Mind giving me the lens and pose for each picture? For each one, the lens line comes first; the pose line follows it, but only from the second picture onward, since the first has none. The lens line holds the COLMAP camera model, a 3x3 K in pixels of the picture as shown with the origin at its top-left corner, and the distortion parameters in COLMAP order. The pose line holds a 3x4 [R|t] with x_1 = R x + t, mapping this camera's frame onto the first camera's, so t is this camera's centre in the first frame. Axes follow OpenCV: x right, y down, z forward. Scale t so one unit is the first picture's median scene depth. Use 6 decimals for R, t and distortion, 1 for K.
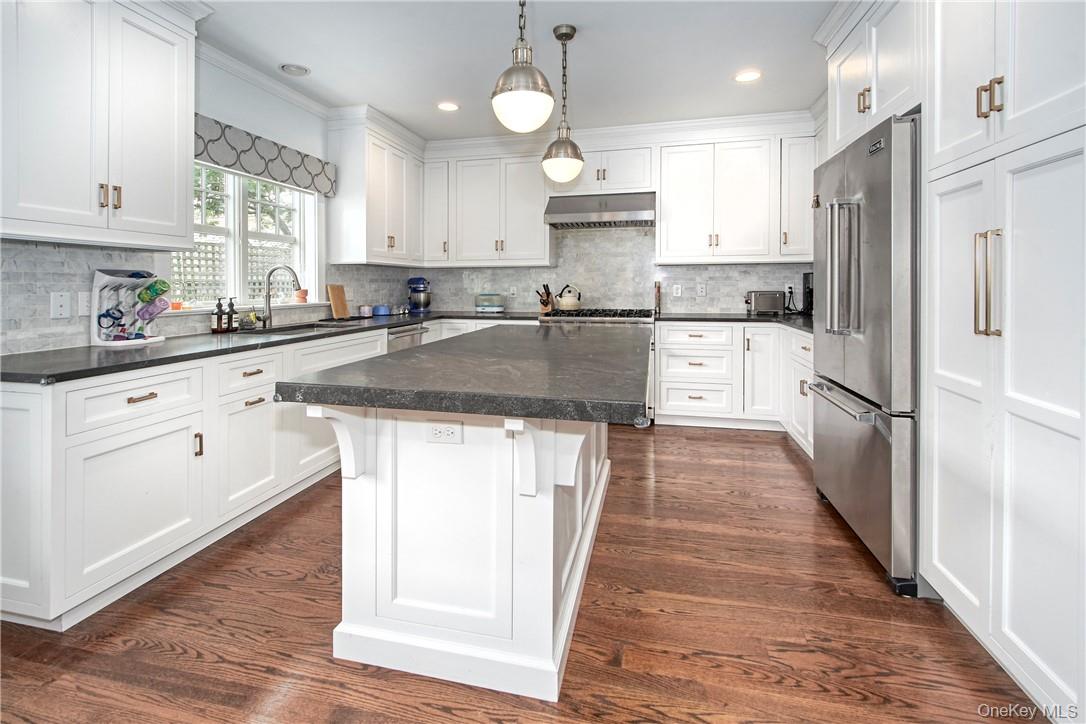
lens RADIAL K [[503.2, 0, 535.4], [0, 503.2, 286.3], [0, 0, 1]] dist [0.001086, 0.000065]
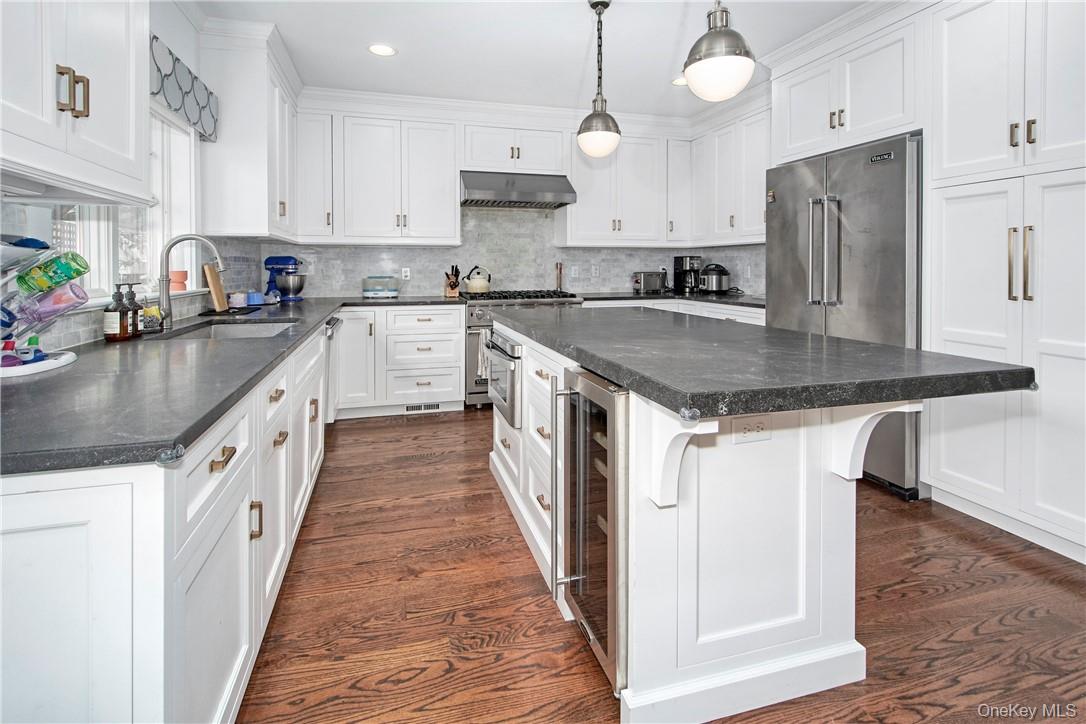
lens RADIAL K [[498.5, 0, 529.7], [0, 498.5, 272.3], [0, 0, 1]] dist [-0.000940, -0.000096]
pose [[0.872847, -0.002427, 0.487988, -0.355008], [-0.000717, 0.999980, 0.006256, 0.003629], [-0.487994, -0.005810, 0.872828, 0.161435]]
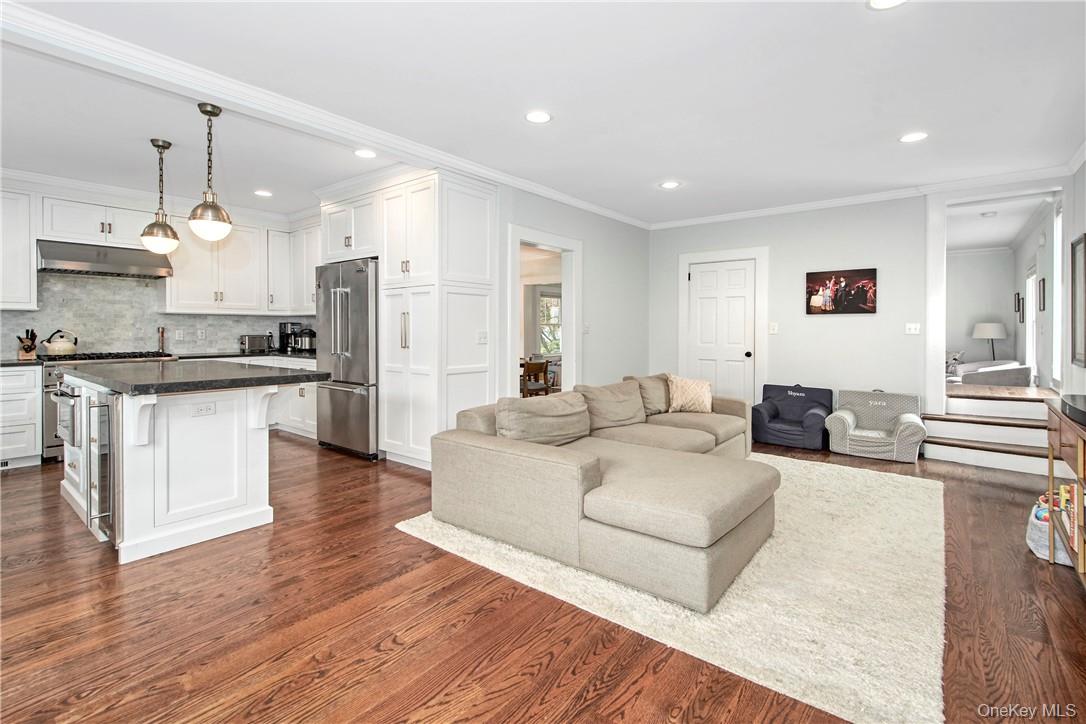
lens RADIAL K [[501.8, 0, 542.5], [0, 501.8, 335.2], [0, 0, 1]] dist [-0.001948, -0.001123]
pose [[0.431507, -0.004312, 0.902099, -0.488042], [-0.000209, 0.999988, 0.004880, 0.003039], [-0.902109, -0.002294, 0.431501, -0.343014]]
